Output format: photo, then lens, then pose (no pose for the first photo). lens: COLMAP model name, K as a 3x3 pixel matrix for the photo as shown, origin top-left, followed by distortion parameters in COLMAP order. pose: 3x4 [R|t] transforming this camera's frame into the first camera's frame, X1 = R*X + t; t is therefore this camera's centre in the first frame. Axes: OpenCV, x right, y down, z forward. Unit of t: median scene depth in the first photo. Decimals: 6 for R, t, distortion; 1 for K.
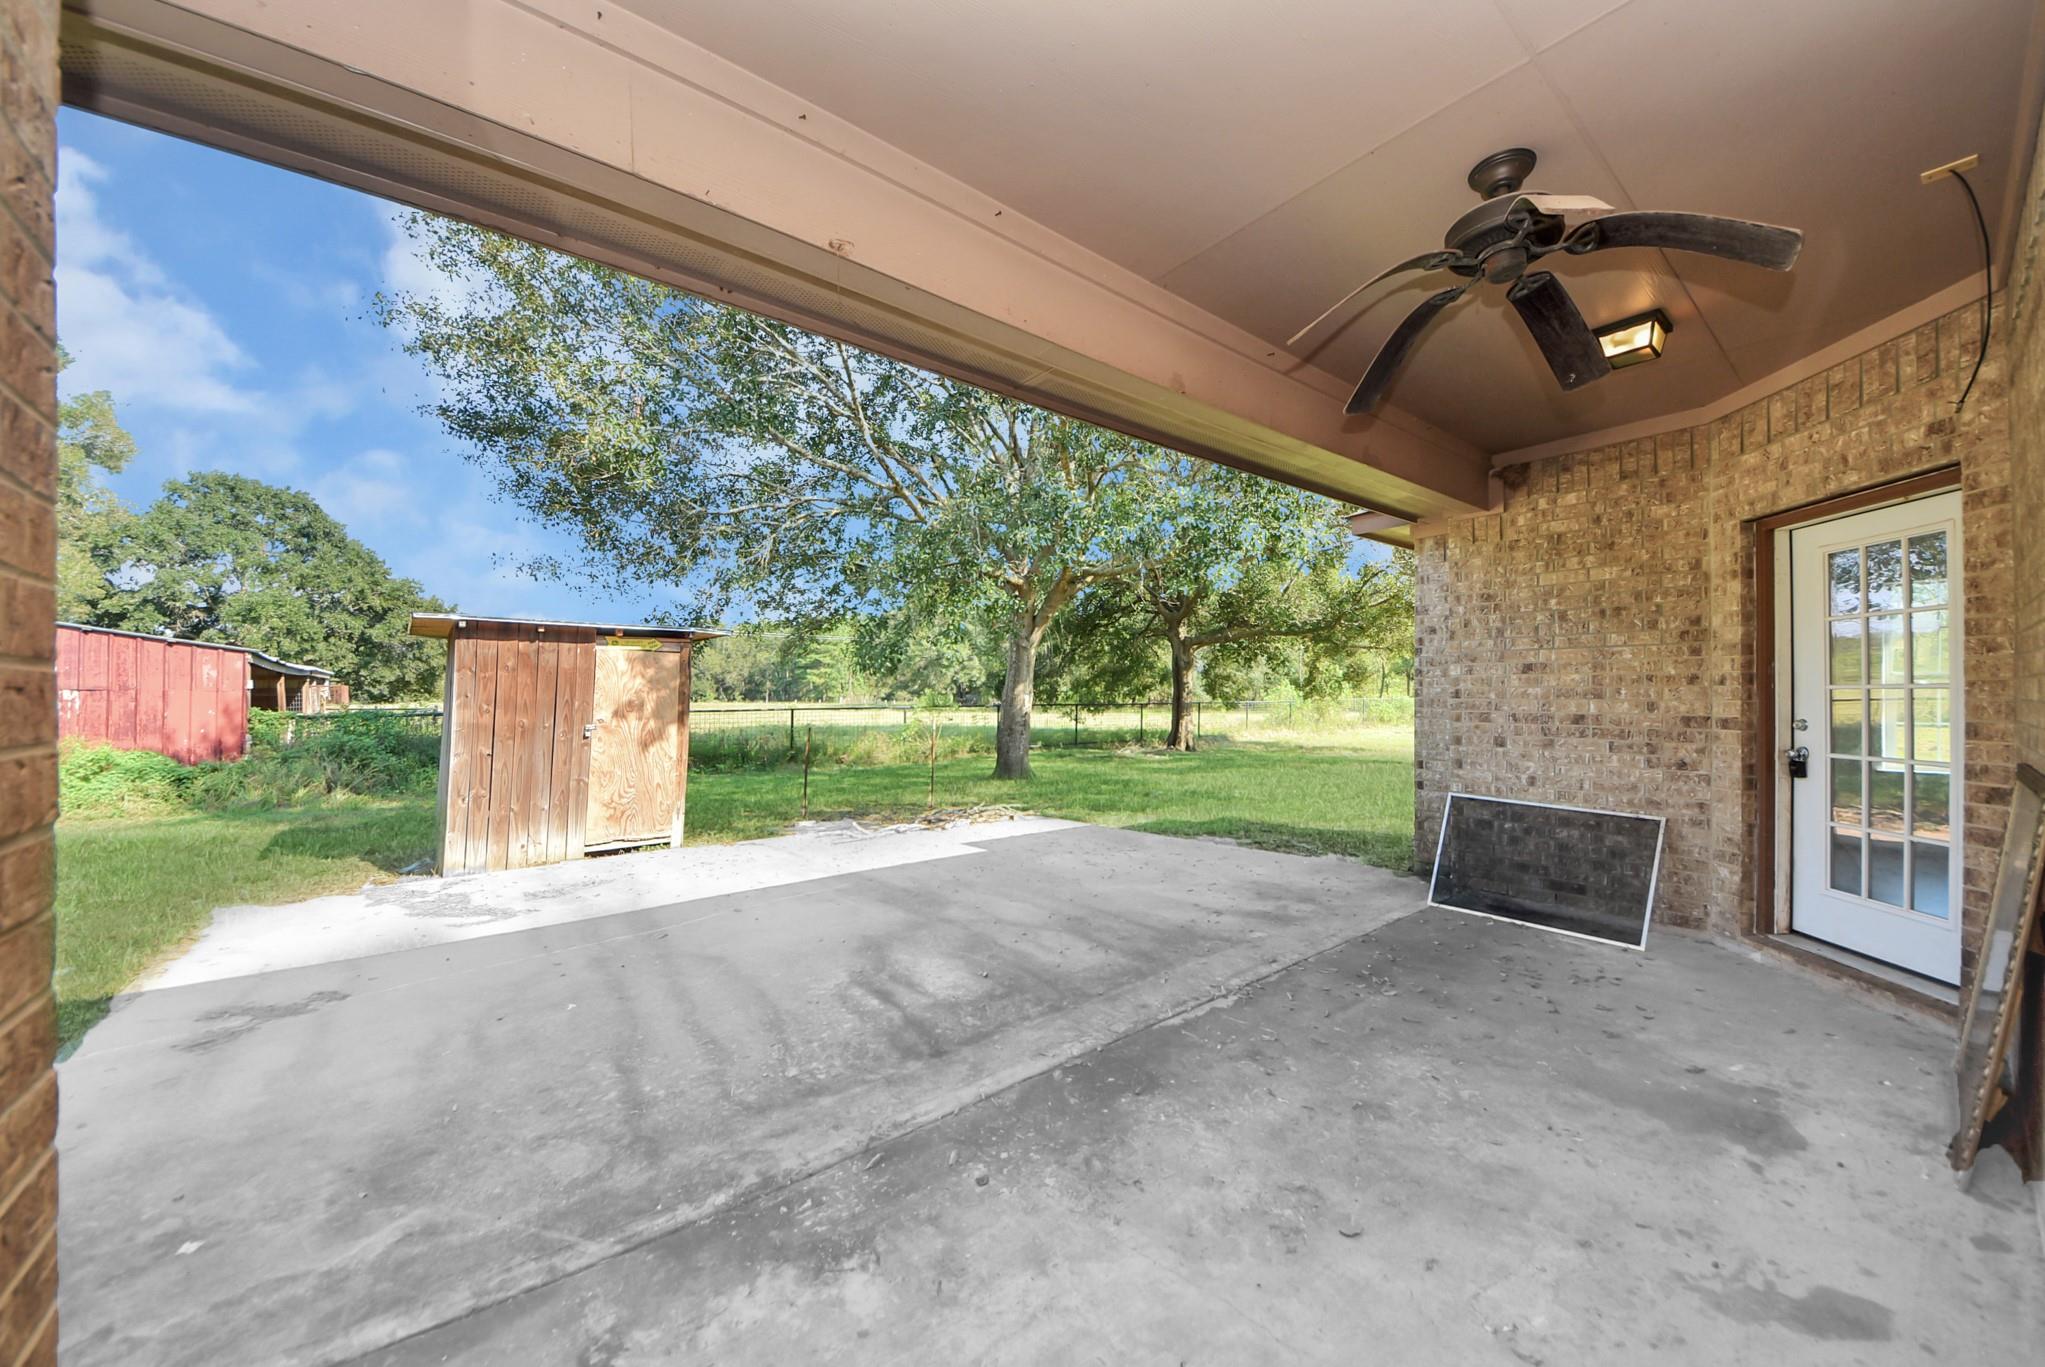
lens RADIAL K [[716.0, 0, 1039.3], [0, 716.0, 690.0], [0, 0, 1]] dist [0.017476, -0.000120]
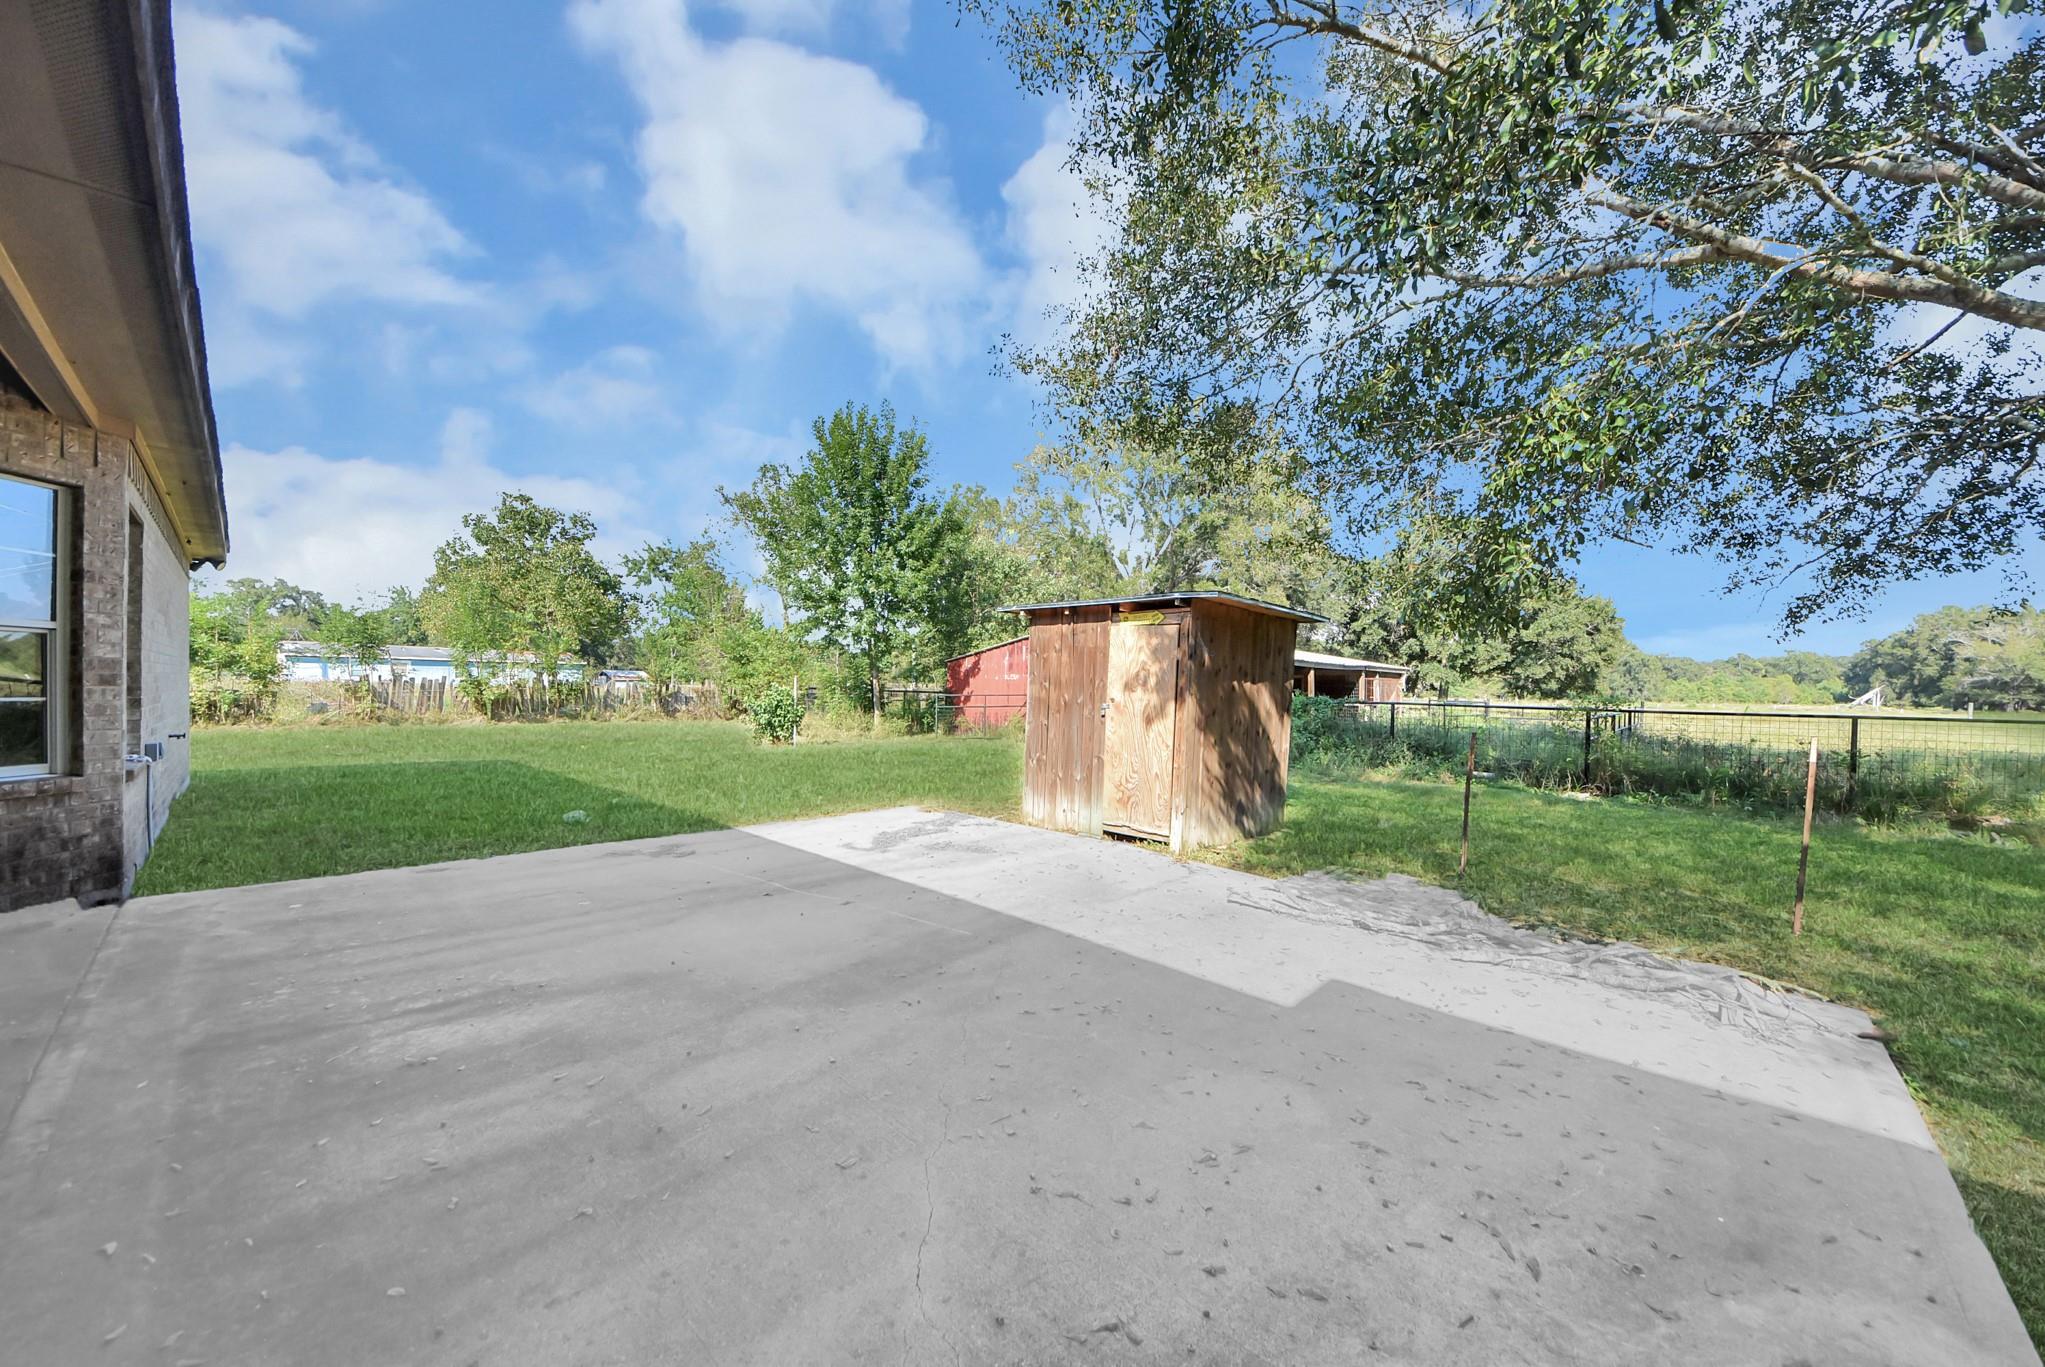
lens RADIAL K [[736.4, 0, 1046.5], [0, 736.4, 687.6], [0, 0, 1]] dist [0.011355, -0.000351]
pose [[0.106141, 0.015847, -0.994225, 0.624398], [0.001830, 0.999868, 0.016132, 0.017107], [0.994349, -0.003531, 0.106098, 1.354848]]
